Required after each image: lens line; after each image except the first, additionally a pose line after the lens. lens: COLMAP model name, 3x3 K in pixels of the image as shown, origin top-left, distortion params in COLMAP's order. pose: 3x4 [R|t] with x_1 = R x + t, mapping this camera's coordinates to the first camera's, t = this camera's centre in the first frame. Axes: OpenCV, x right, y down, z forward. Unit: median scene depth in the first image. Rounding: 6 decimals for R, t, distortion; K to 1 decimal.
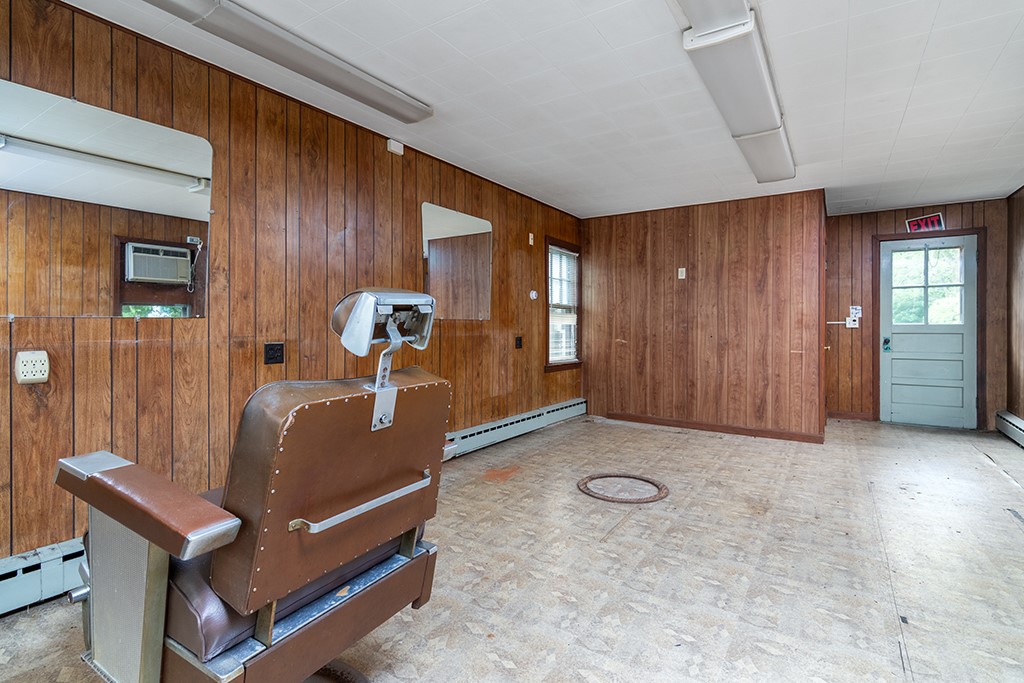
lens RADIAL K [[504.3, 0, 511.7], [0, 504.3, 327.9], [0, 0, 1]] dist [-0.002132, 0.000676]
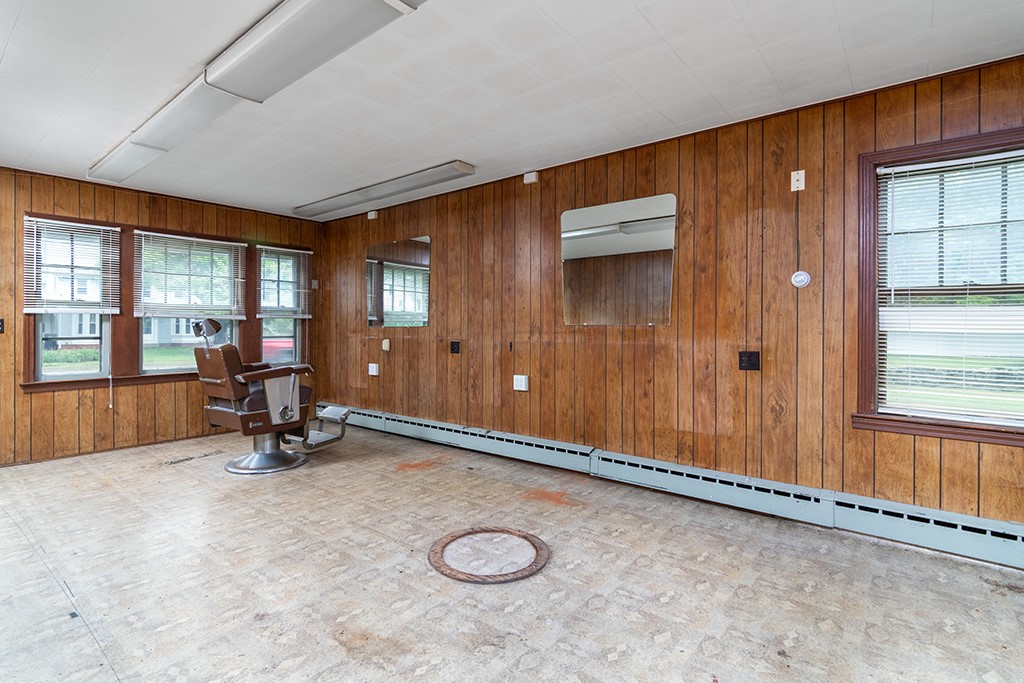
lens RADIAL K [[504.3, 0, 511.7], [0, 504.3, 327.9], [0, 0, 1]] dist [-0.002132, 0.000676]
pose [[-0.113740, -0.004376, -0.993501, 1.025535], [-0.010810, 0.999937, -0.003166, -0.008827], [0.993452, 0.010380, -0.113780, 1.204862]]
